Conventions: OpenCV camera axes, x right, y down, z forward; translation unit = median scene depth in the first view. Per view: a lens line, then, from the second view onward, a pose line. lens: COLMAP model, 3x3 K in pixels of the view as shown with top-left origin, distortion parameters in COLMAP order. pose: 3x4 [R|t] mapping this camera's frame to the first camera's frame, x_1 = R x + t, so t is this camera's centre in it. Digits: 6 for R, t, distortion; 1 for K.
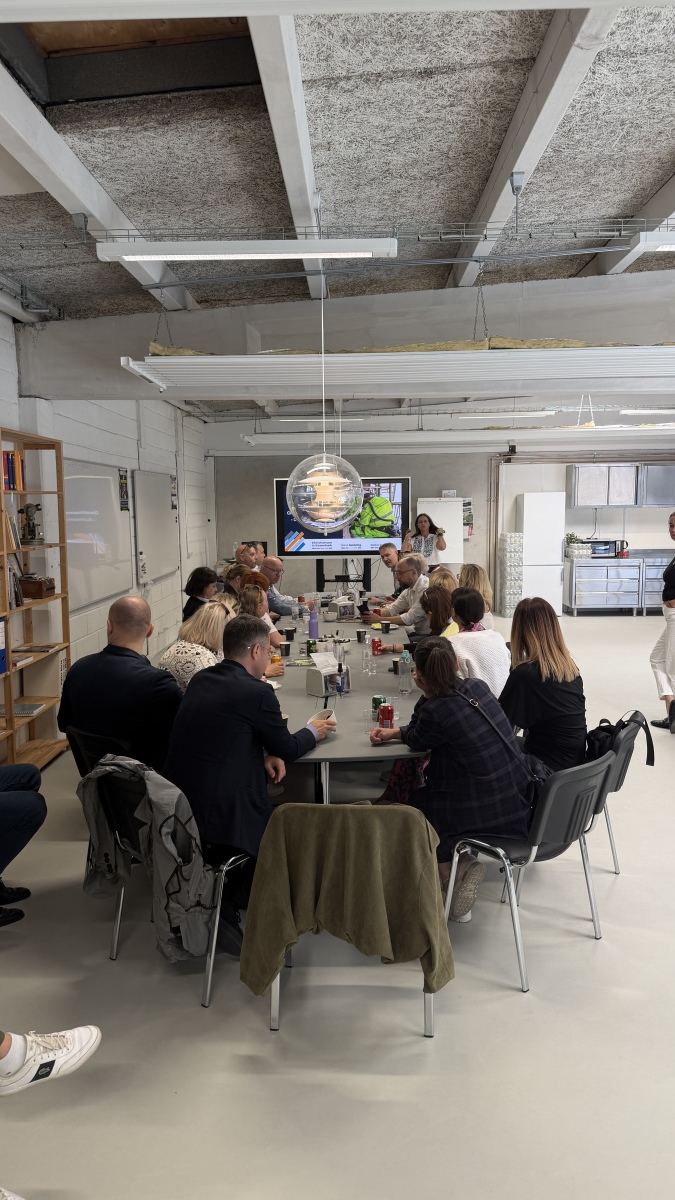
lens RADIAL K [[835.9, 0, 338.6], [0, 835.9, 606.6], [0, 0, 1]] dist [0.057216, -0.008936]
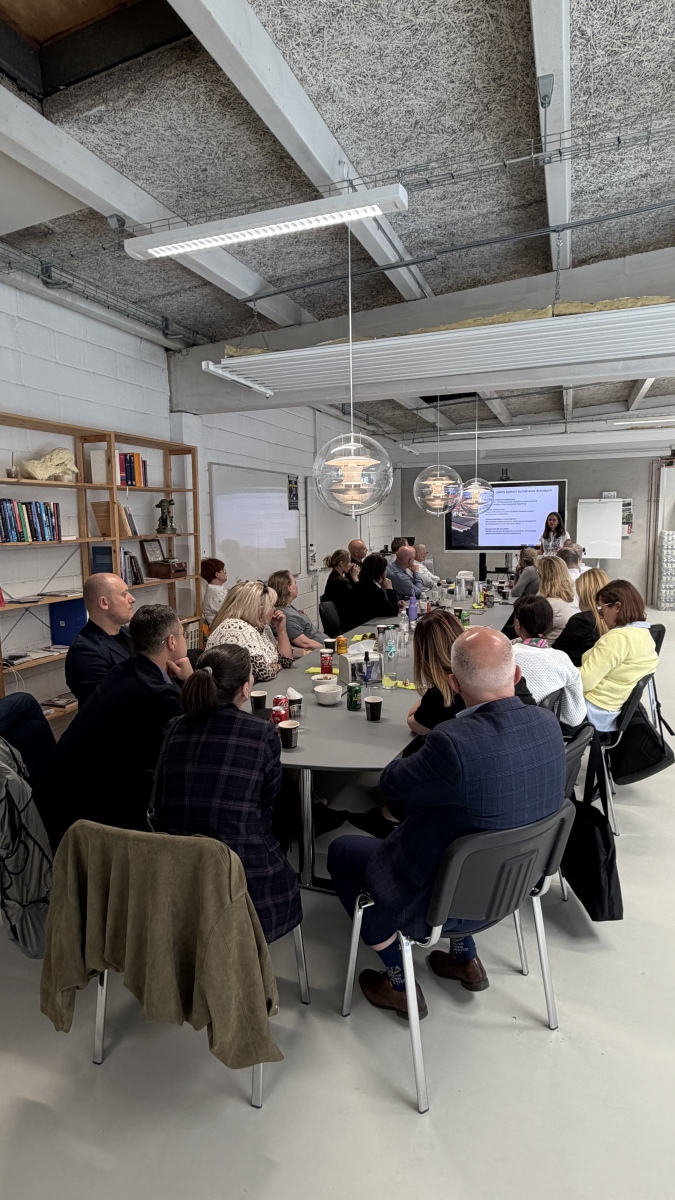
lens RADIAL K [[634.6, 0, 336.8], [0, 634.6, 592.0], [0, 0, 1]] dist [0.020600, 0.003074]
pose [[0.947556, 0.030996, -0.318083, 0.147284], [-0.030796, 0.999510, 0.005656, -0.003455], [0.318103, 0.004436, 0.948046, 0.213743]]
